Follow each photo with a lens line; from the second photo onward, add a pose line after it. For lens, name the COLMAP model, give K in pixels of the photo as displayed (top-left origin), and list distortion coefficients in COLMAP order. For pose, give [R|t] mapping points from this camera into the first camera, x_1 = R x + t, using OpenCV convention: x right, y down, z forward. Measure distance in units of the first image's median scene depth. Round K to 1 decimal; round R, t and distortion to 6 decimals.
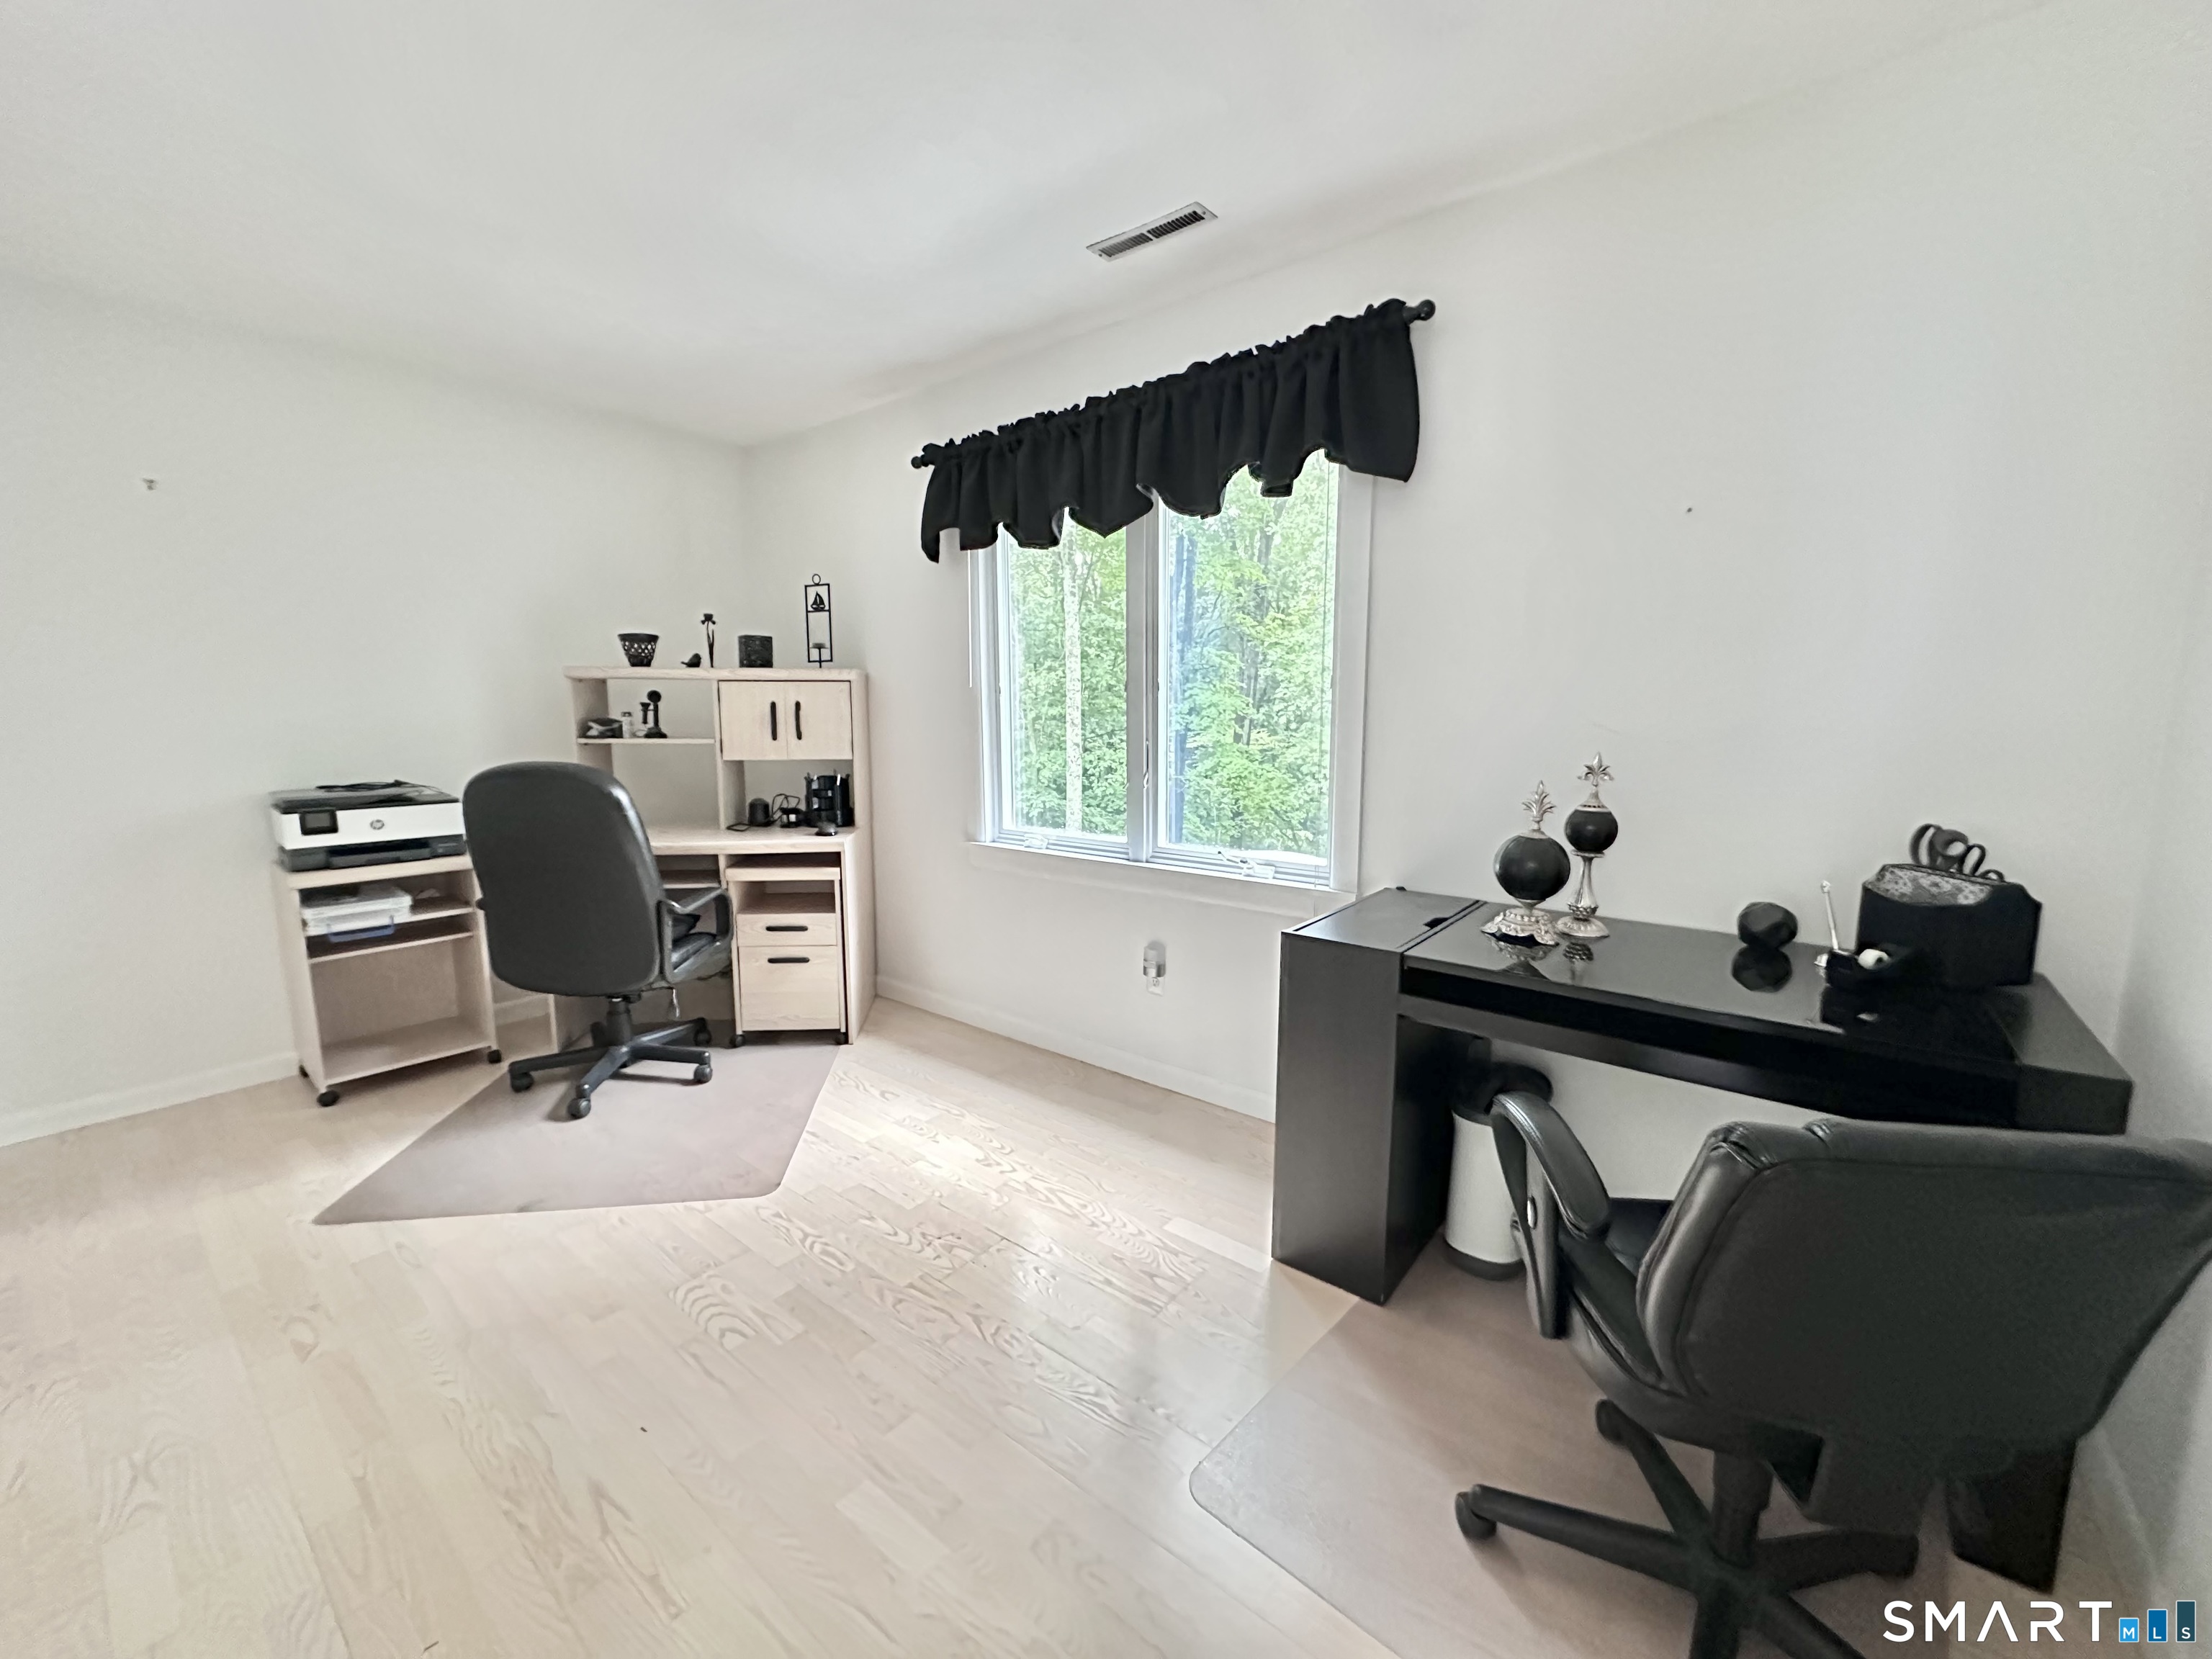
lens RADIAL K [[880.6, 0, 1101.5], [0, 880.6, 826.8], [0, 0, 1]] dist [-0.003151, 0.000142]
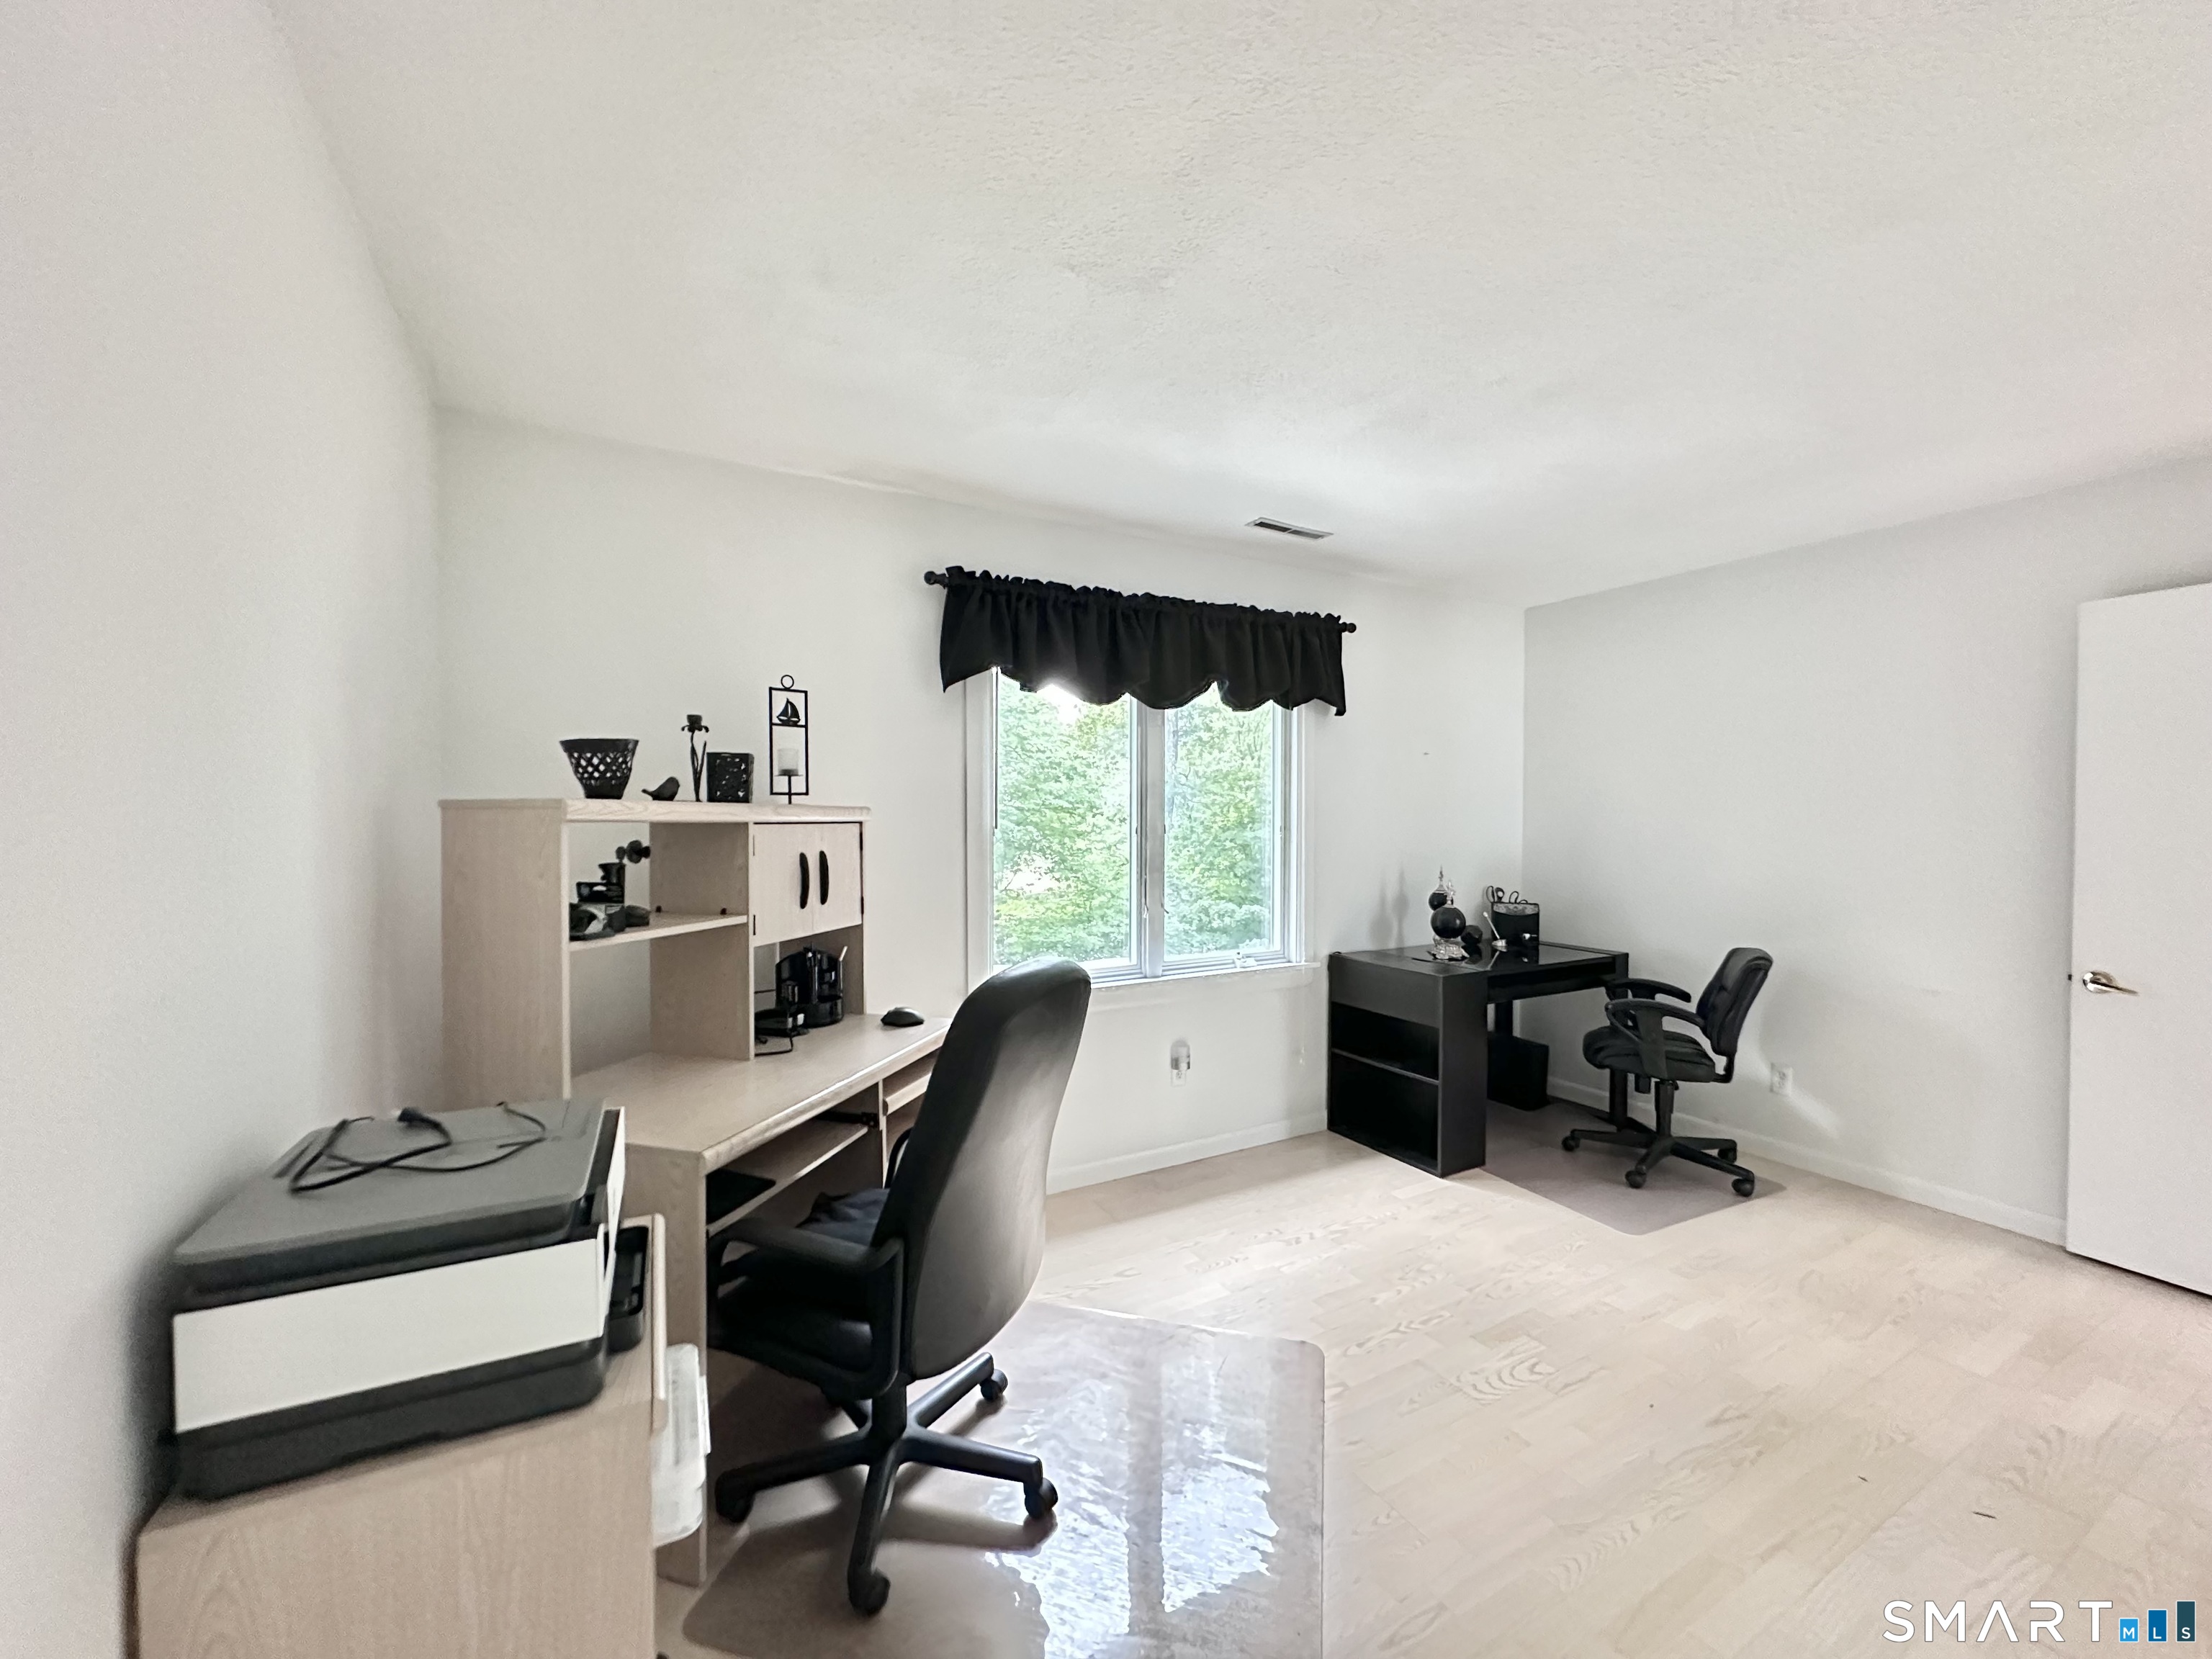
lens RADIAL K [[880.6, 0, 1101.7], [0, 880.6, 825.5], [0, 0, 1]] dist [-0.003151, 0.000142]
pose [[0.368084, -0.011079, 0.929727, -0.927836], [0.121440, 0.991936, -0.036258, -0.109756], [-0.921828, 0.126252, 0.366461, 0.526501]]
